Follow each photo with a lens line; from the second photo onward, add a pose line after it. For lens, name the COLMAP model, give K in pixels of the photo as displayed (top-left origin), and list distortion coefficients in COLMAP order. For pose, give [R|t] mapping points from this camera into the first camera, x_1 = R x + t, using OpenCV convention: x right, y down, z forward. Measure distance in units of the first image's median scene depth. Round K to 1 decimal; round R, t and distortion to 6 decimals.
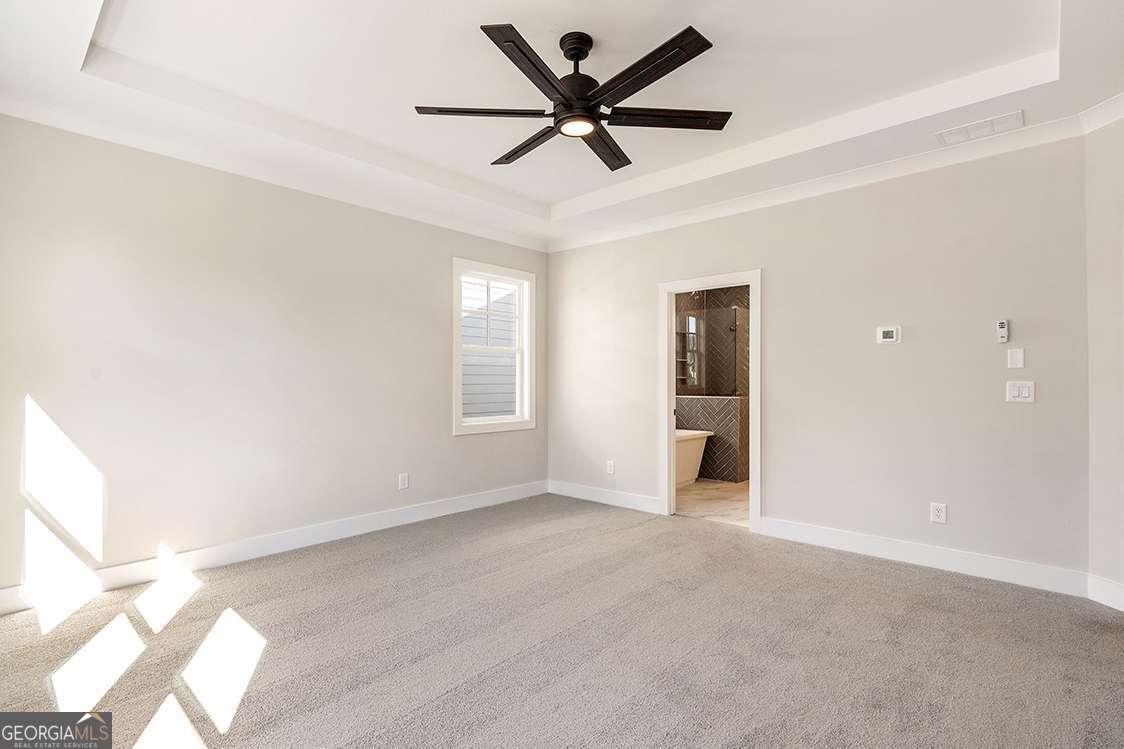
lens RADIAL K [[535.6, 0, 562.0], [0, 535.6, 374.5], [0, 0, 1]] dist [-0.007120, -0.000011]
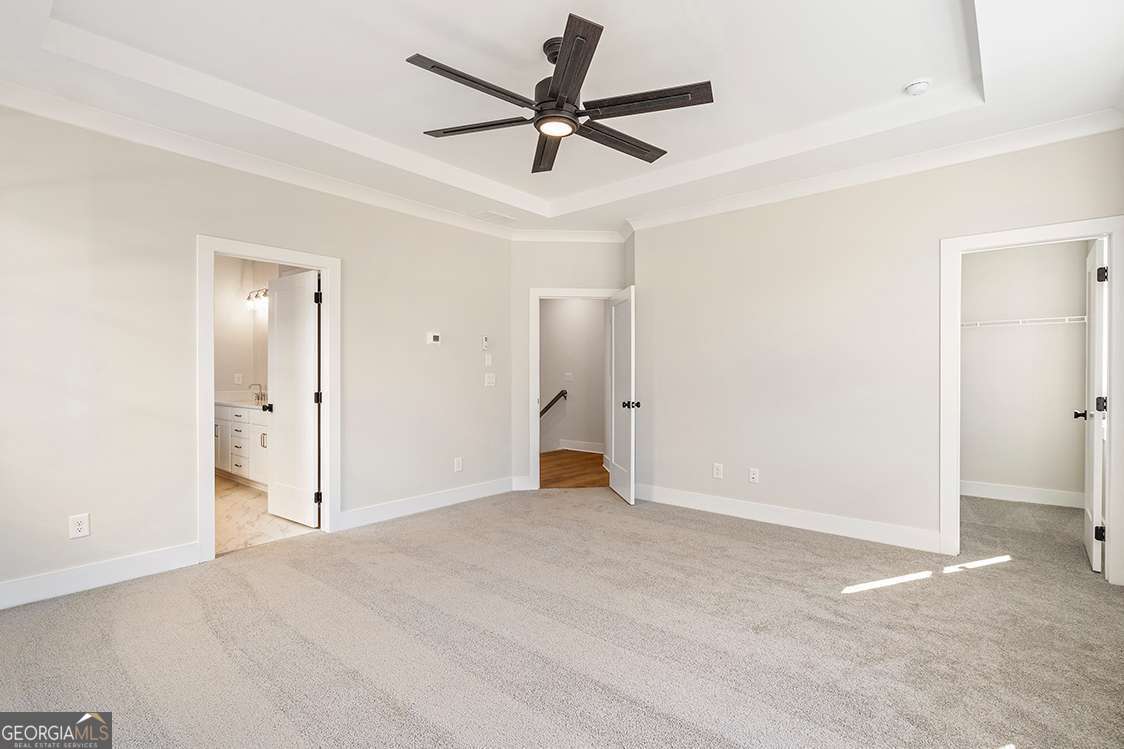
lens RADIAL K [[517.6, 0, 585.7], [0, 517.6, 364.7], [0, 0, 1]] dist [0.000110, 0.000122]
pose [[-0.043451, 0.022195, 0.998809, -0.679458], [-0.006861, 0.999723, -0.022514, 0.016993], [-0.999032, -0.007831, -0.043287, 0.684532]]
